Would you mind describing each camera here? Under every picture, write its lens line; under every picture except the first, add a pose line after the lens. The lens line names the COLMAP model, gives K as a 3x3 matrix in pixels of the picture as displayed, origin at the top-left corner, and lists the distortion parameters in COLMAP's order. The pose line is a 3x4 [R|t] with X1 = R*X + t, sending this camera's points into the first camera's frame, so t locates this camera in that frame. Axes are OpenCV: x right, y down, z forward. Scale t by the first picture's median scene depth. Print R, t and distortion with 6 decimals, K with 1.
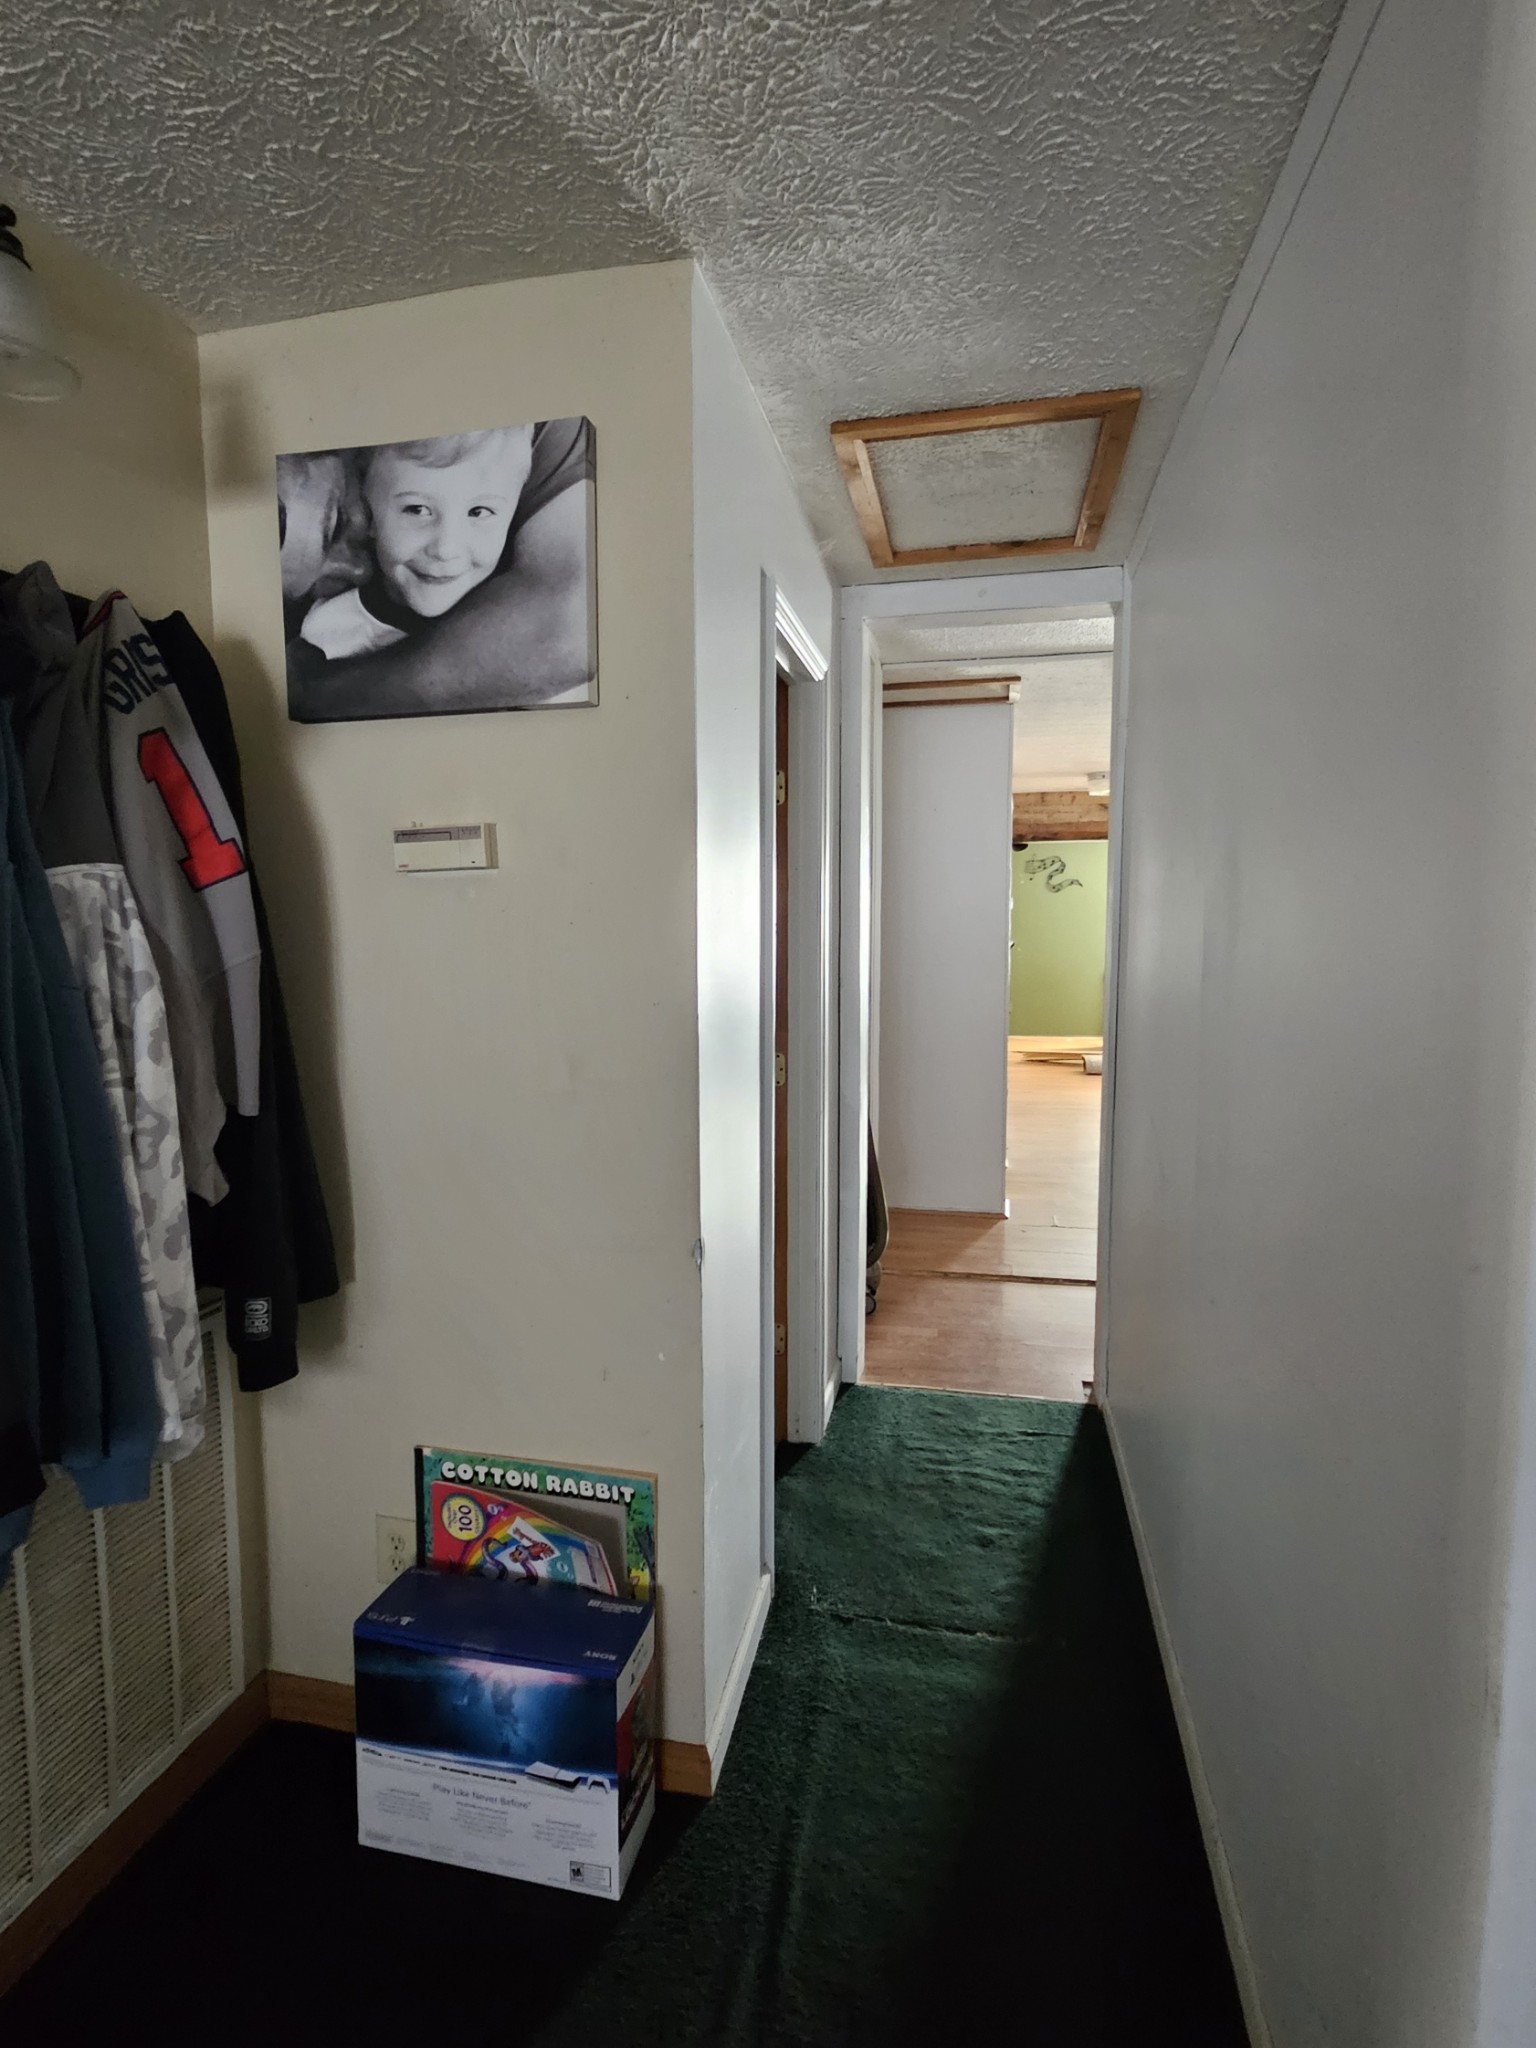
lens RADIAL K [[1062.0, 0, 758.8], [0, 1062.0, 1023.6], [0, 0, 1]] dist [-0.002755, -0.001082]
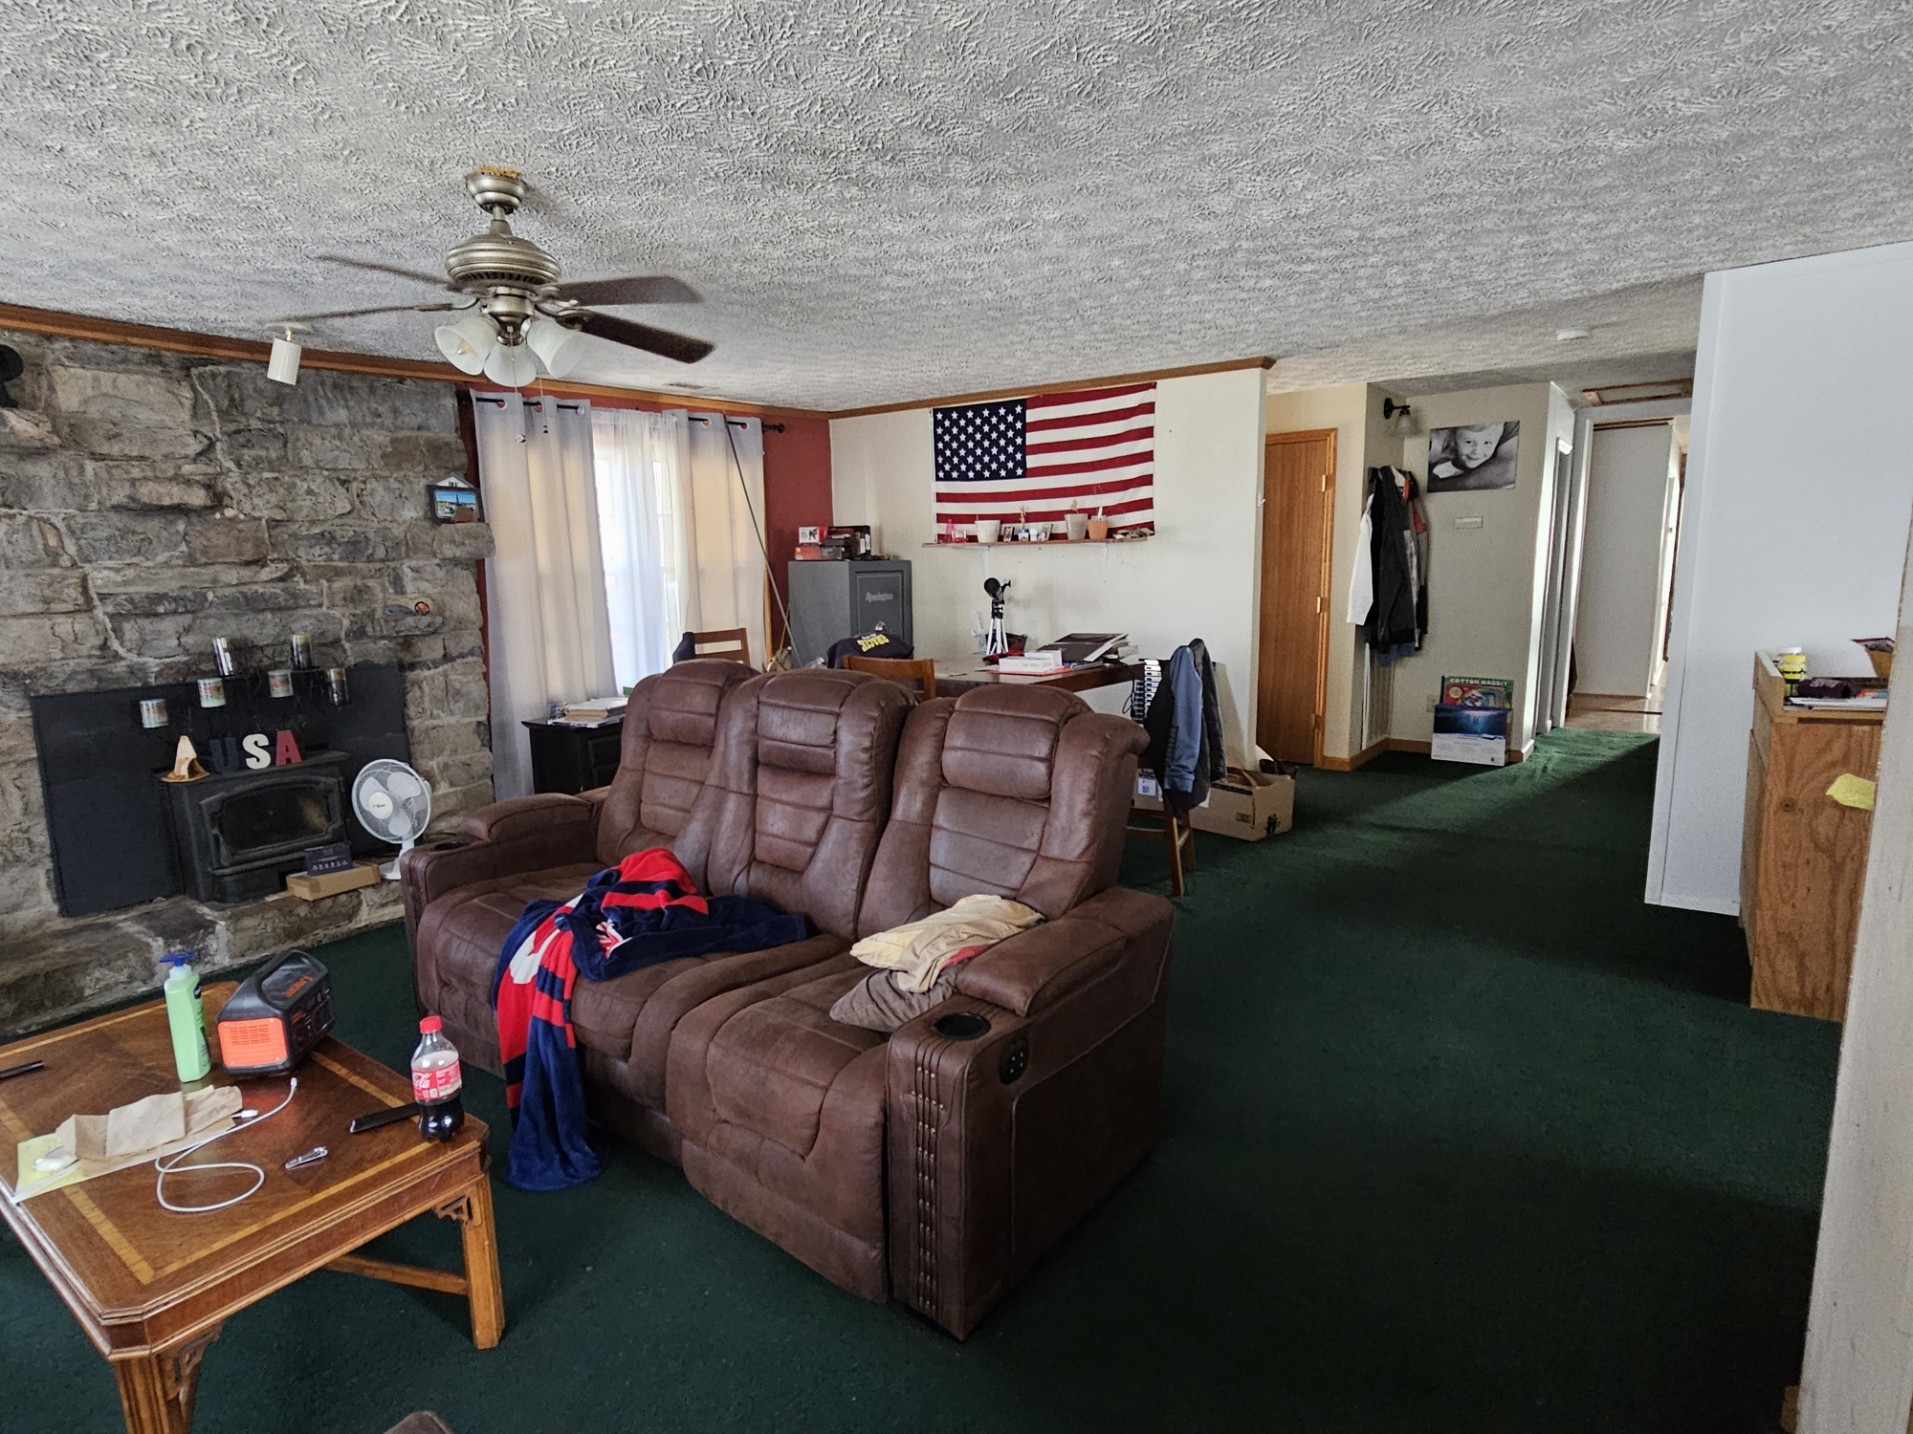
lens RADIAL K [[992.0, 0, 962.2], [0, 992.0, 727.9], [0, 0, 1]] dist [-0.002755, -0.001082]
pose [[0.911444, 0.057503, -0.407385, -0.485063], [-0.023878, 0.995909, 0.087153, 0.348661], [0.410730, -0.069708, 0.909088, -3.453948]]
